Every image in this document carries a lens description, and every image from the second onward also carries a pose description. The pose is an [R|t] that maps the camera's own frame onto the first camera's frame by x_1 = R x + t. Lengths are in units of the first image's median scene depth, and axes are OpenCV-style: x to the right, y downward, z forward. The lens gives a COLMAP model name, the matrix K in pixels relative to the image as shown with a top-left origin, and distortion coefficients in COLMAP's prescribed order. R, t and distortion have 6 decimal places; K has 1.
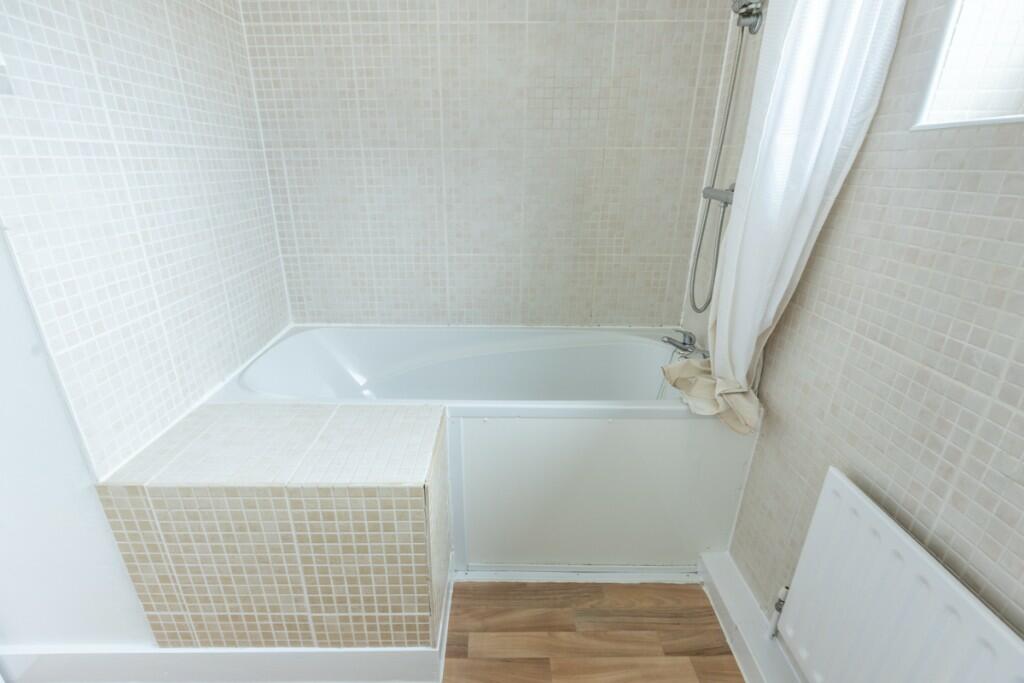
lens RADIAL K [[457.7, 0, 506.2], [0, 457.7, 346.1], [0, 0, 1]] dist [0.000952, 0.000320]
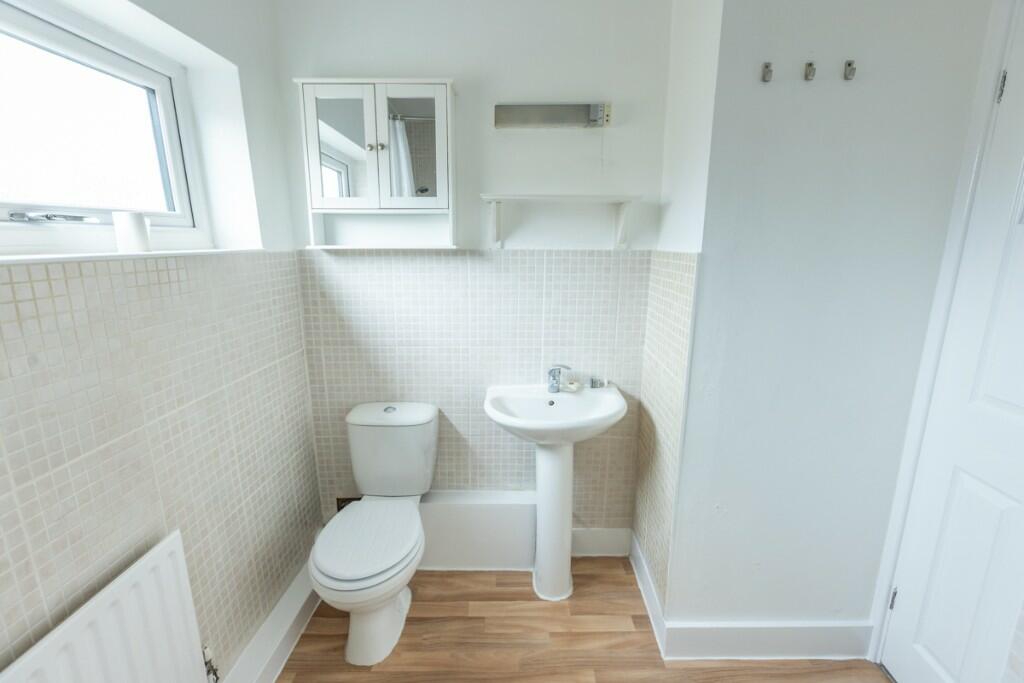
lens RADIAL K [[457.7, 0, 506.2], [0, 457.7, 346.1], [0, 0, 1]] dist [0.000952, 0.000320]
pose [[-0.999820, -0.006653, 0.017766, -0.133868], [0.004646, 0.822100, 0.569324, -0.551652], [-0.018393, 0.569304, -0.821921, 1.130611]]
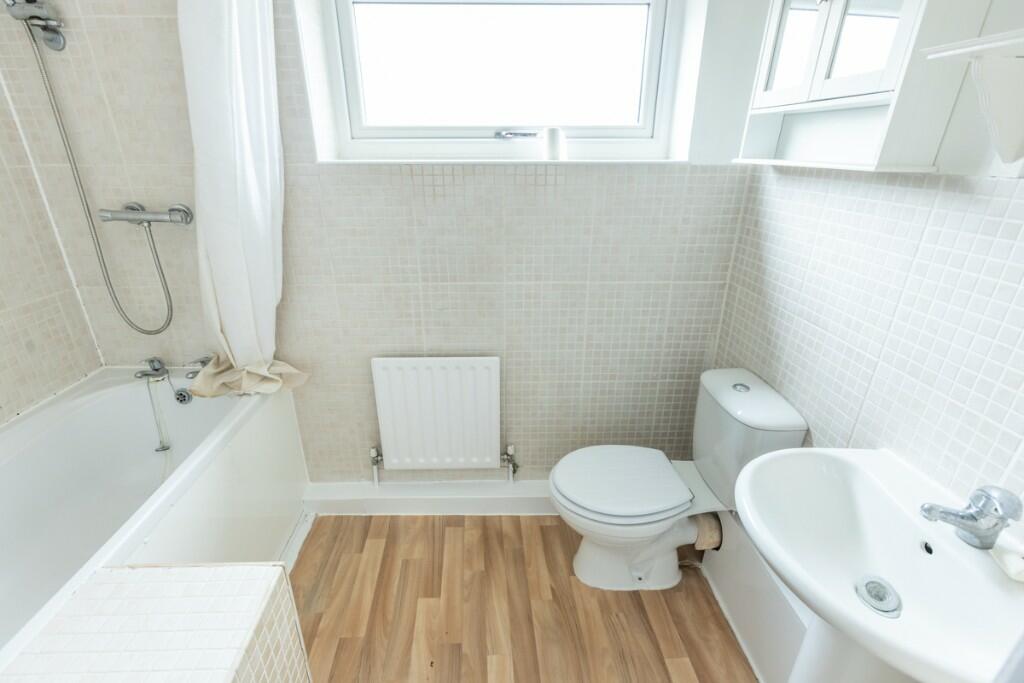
lens RADIAL K [[460.2, 0, 512.0], [0, 460.2, 341.5], [0, 0, 1]] dist [-0.001115, -0.000102]
pose [[-0.053809, -0.392160, 0.918322, -0.782791], [0.365053, 0.848269, 0.383635, -0.232982], [-0.929430, 0.355879, 0.097515, 0.296512]]
